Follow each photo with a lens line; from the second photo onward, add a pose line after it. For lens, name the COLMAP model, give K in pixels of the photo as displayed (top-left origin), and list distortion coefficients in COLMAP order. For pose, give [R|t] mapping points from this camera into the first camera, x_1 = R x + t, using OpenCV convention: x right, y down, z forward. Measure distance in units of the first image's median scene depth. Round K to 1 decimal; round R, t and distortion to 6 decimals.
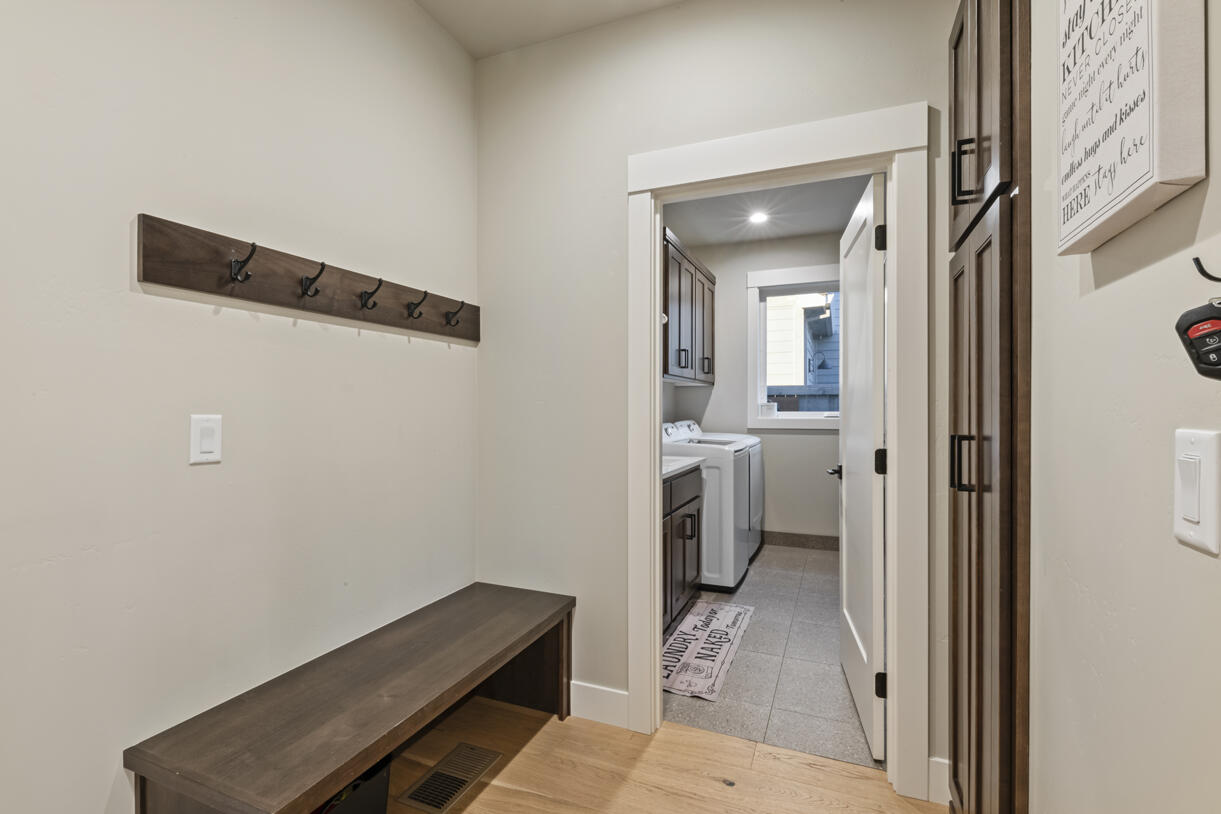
lens RADIAL K [[572.8, 0, 611.6], [0, 572.8, 406.2], [0, 0, 1]] dist [-0.001062, -0.000001]
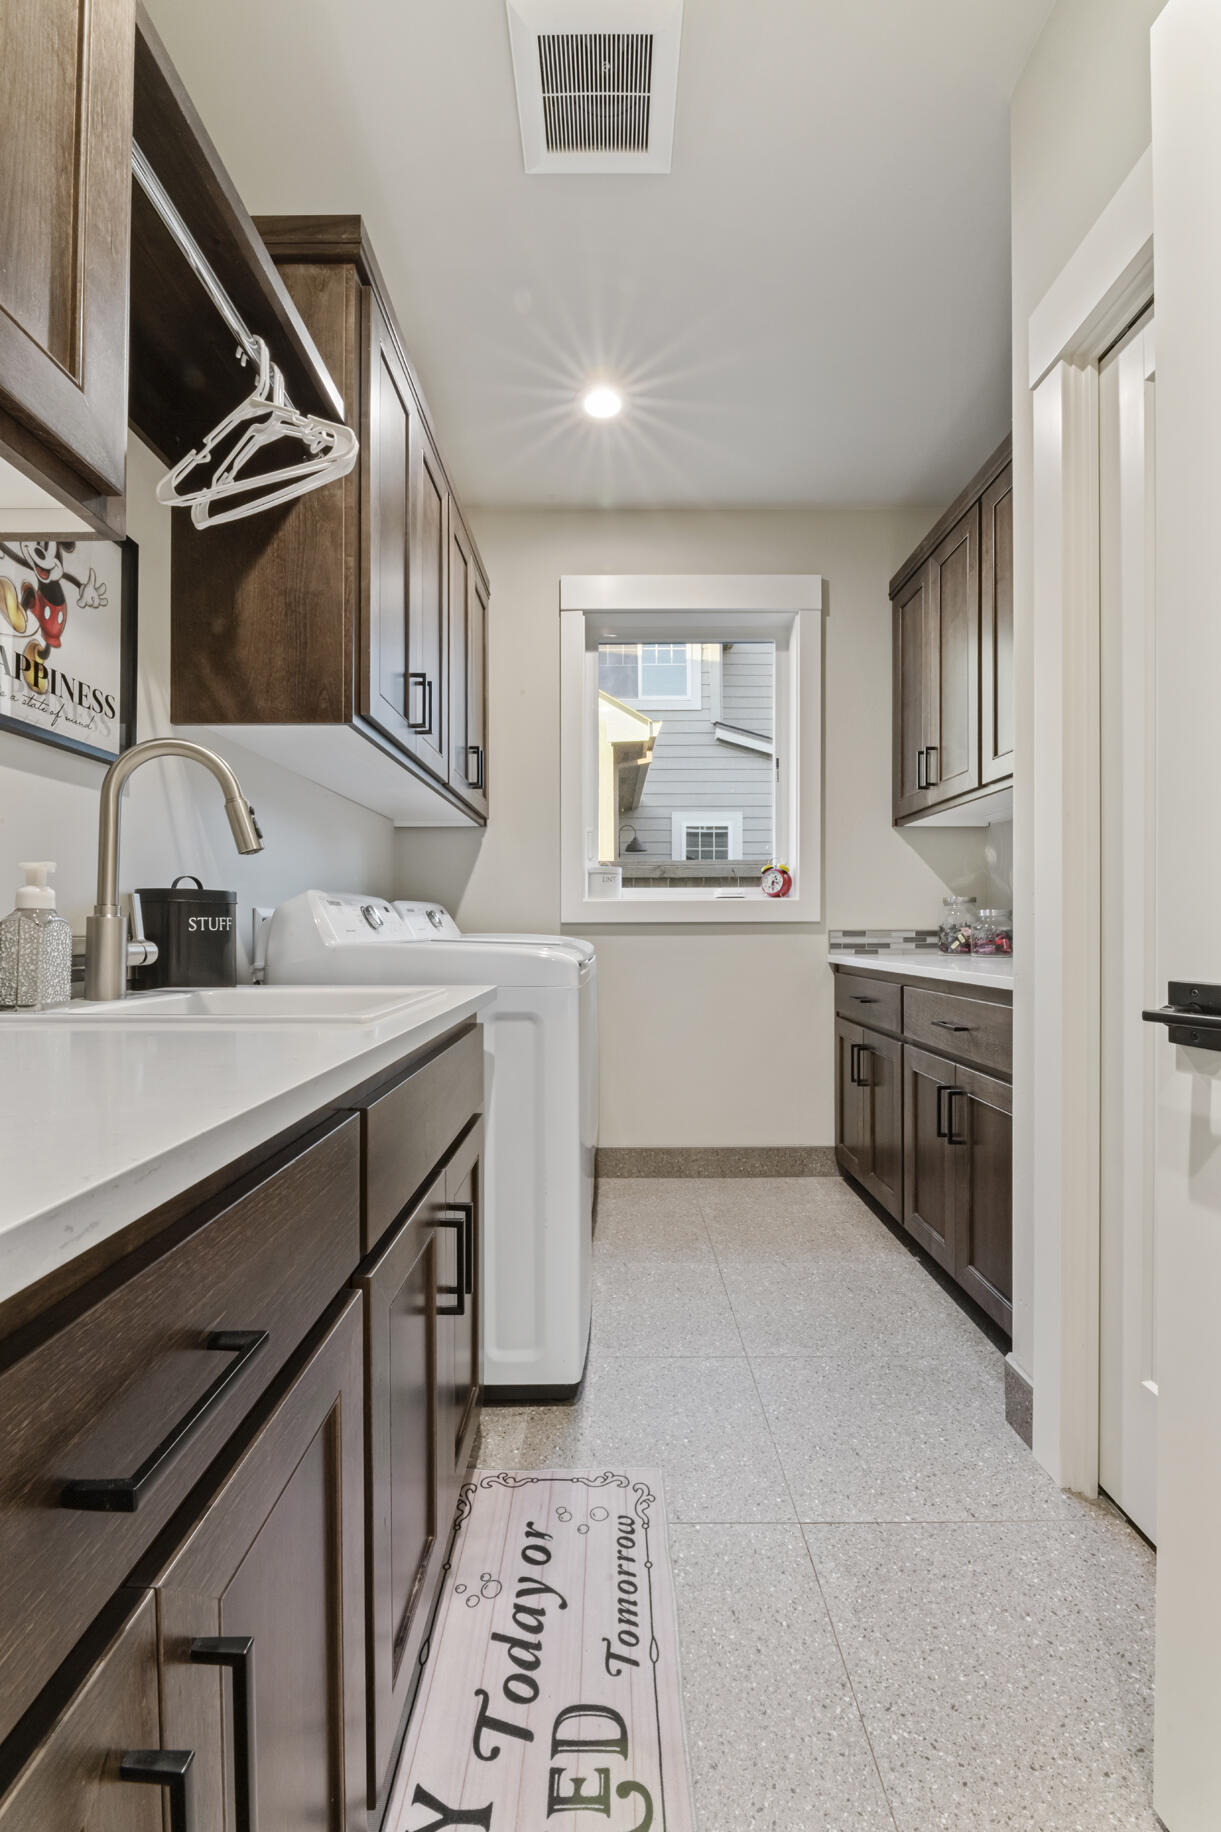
lens RADIAL K [[734.7, 0, 609.1], [0, 734.7, 926.6], [0, 0, 1]] dist [-0.001016, -0.003082]
pose [[0.925080, -0.001452, 0.379770, 0.054994], [0.003309, 0.999986, -0.004237, 0.045850], [-0.379759, 0.005176, 0.925071, 0.472338]]
